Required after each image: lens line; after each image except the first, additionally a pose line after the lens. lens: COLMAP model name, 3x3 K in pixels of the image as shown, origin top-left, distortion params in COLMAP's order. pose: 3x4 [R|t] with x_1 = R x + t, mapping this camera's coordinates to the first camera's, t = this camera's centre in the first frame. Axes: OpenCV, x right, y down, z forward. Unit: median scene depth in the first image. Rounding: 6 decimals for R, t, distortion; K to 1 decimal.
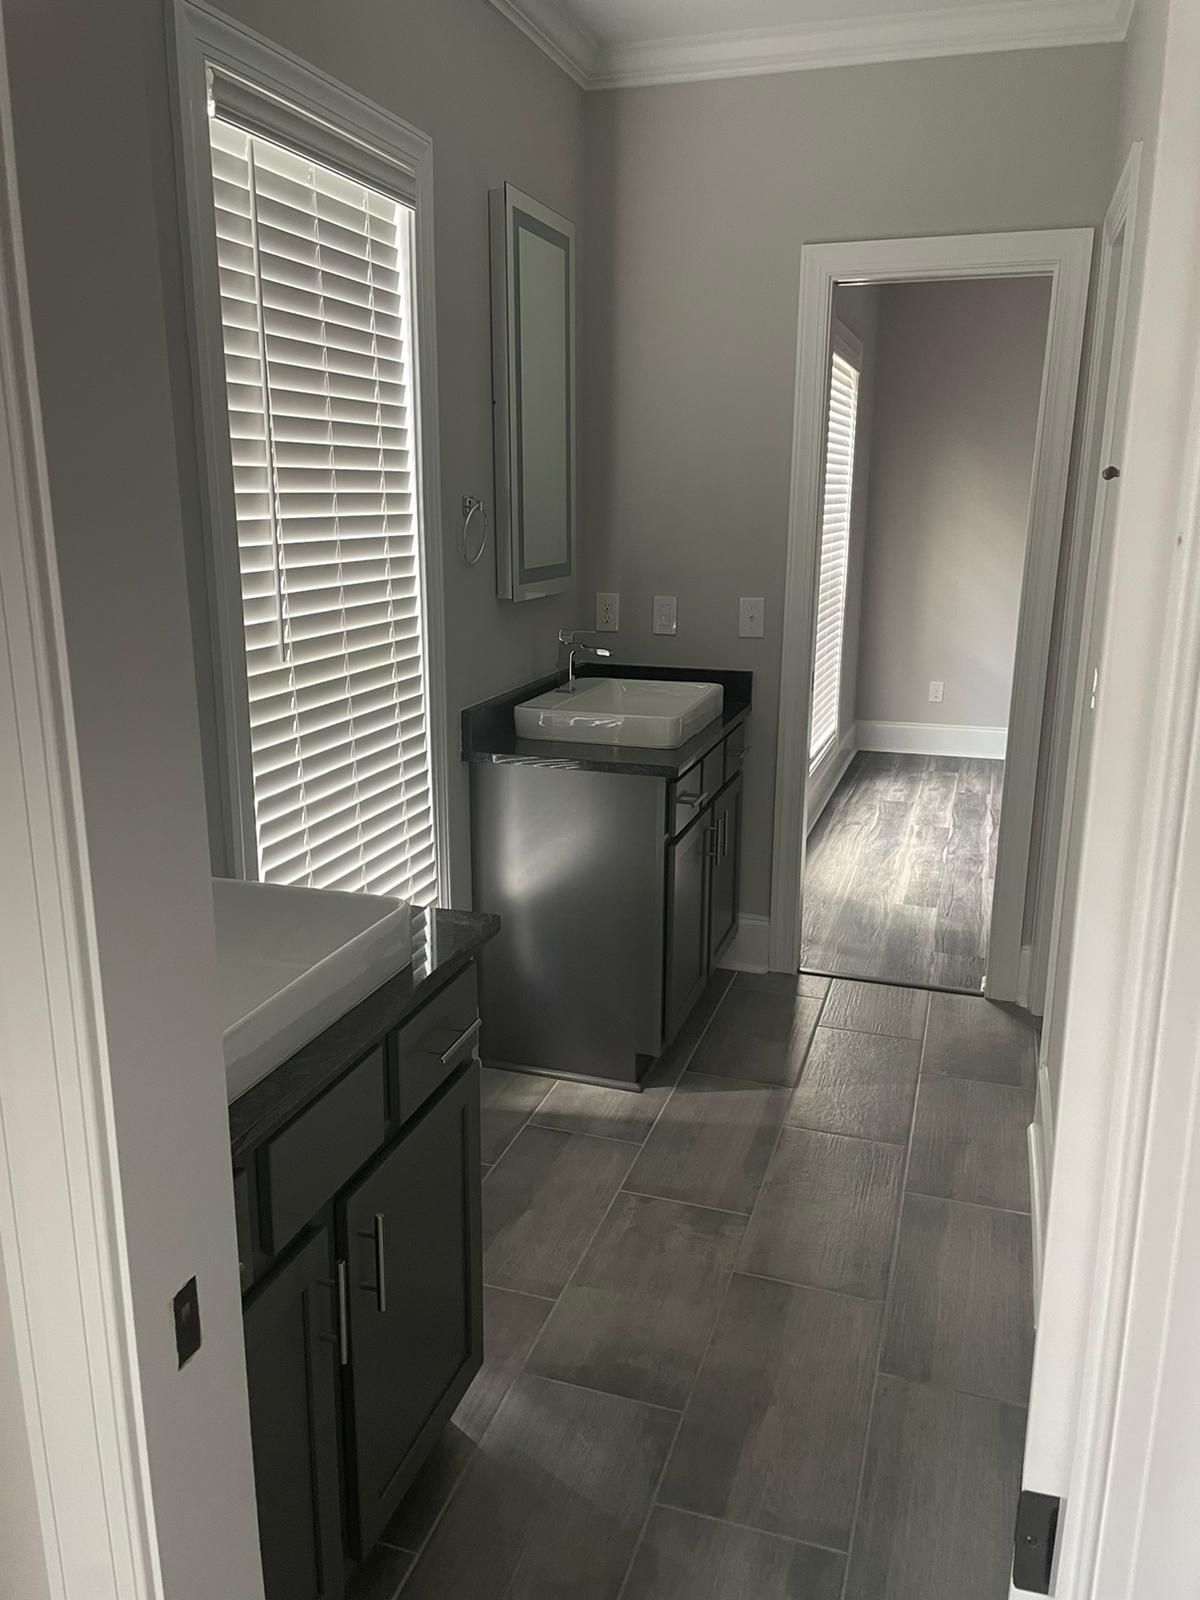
lens RADIAL K [[1210.0, 0, 600.0], [0, 1210.0, 800.0], [0, 0, 1]] dist [0.082516, -0.113711]
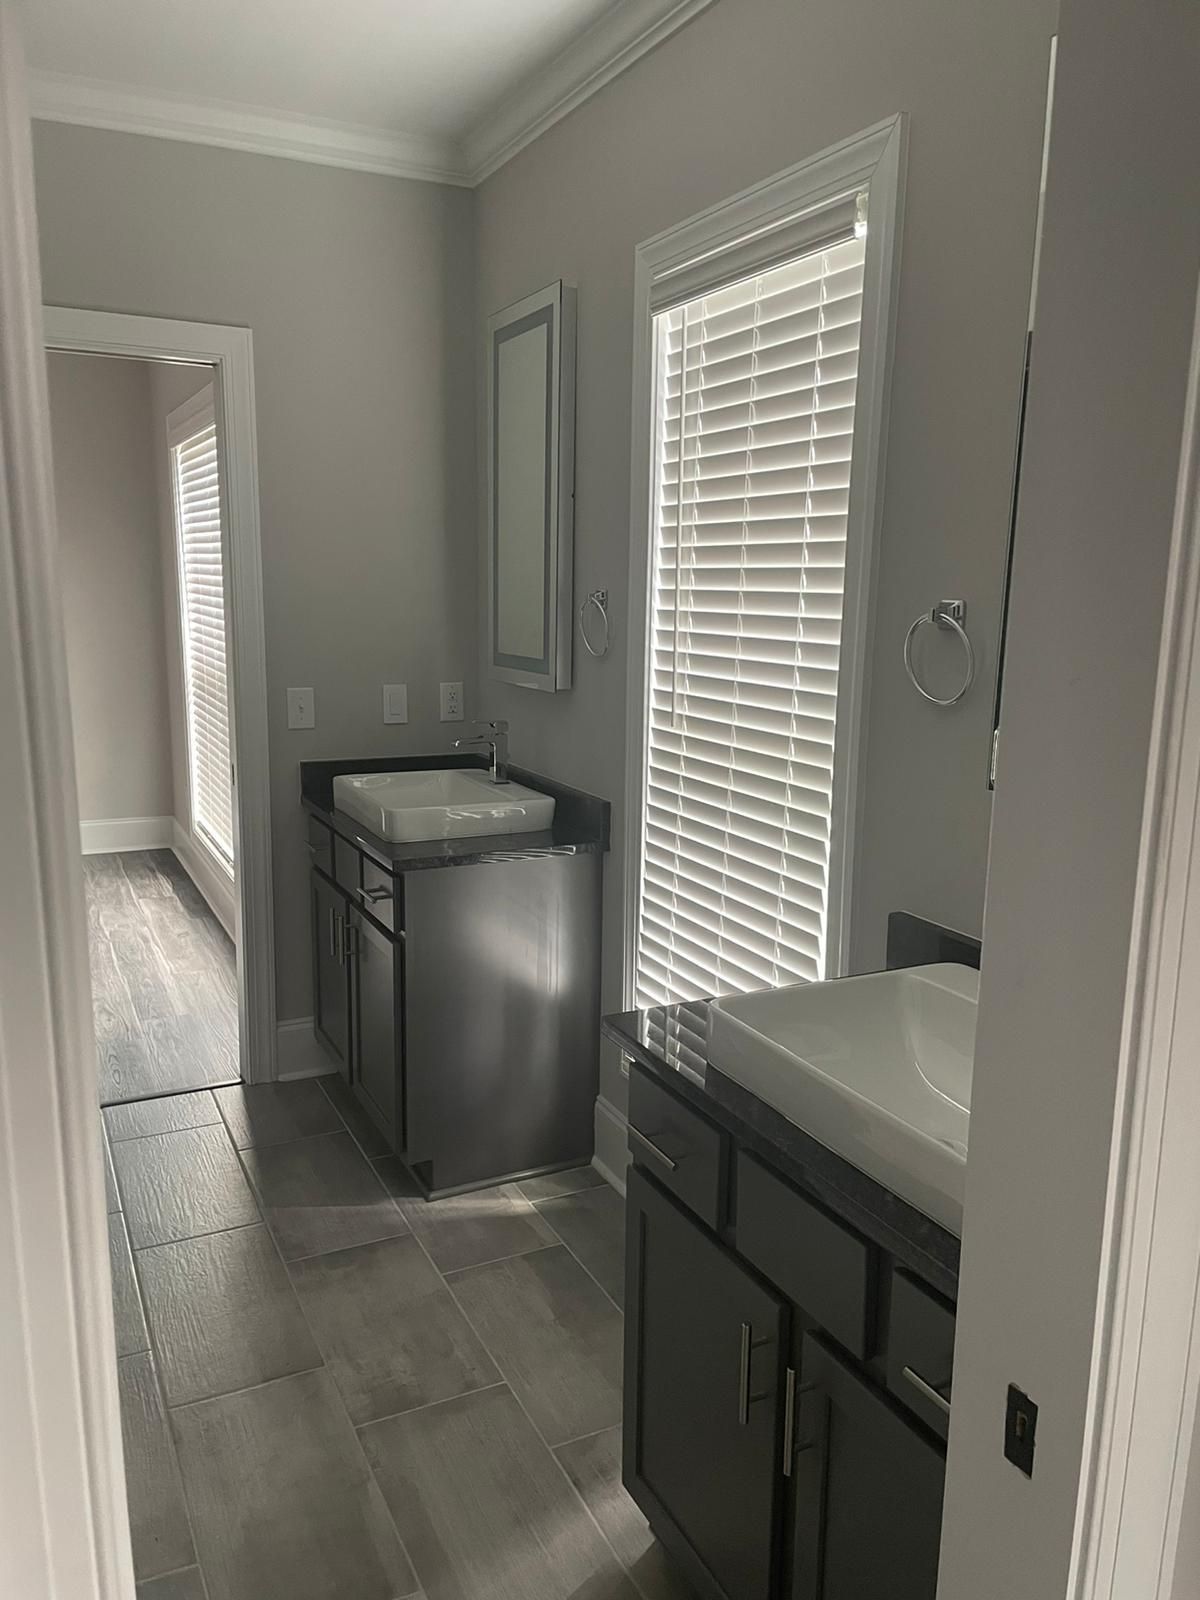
lens RADIAL K [[1210.0, 0, 600.0], [0, 1210.0, 800.0], [0, 0, 1]] dist [0.082516, -0.113711]
pose [[-0.720463, 0.118994, -0.683208, 0.600781], [-0.184719, 0.916650, 0.354445, -0.443515], [0.668440, 0.381566, -0.638432, 1.689978]]
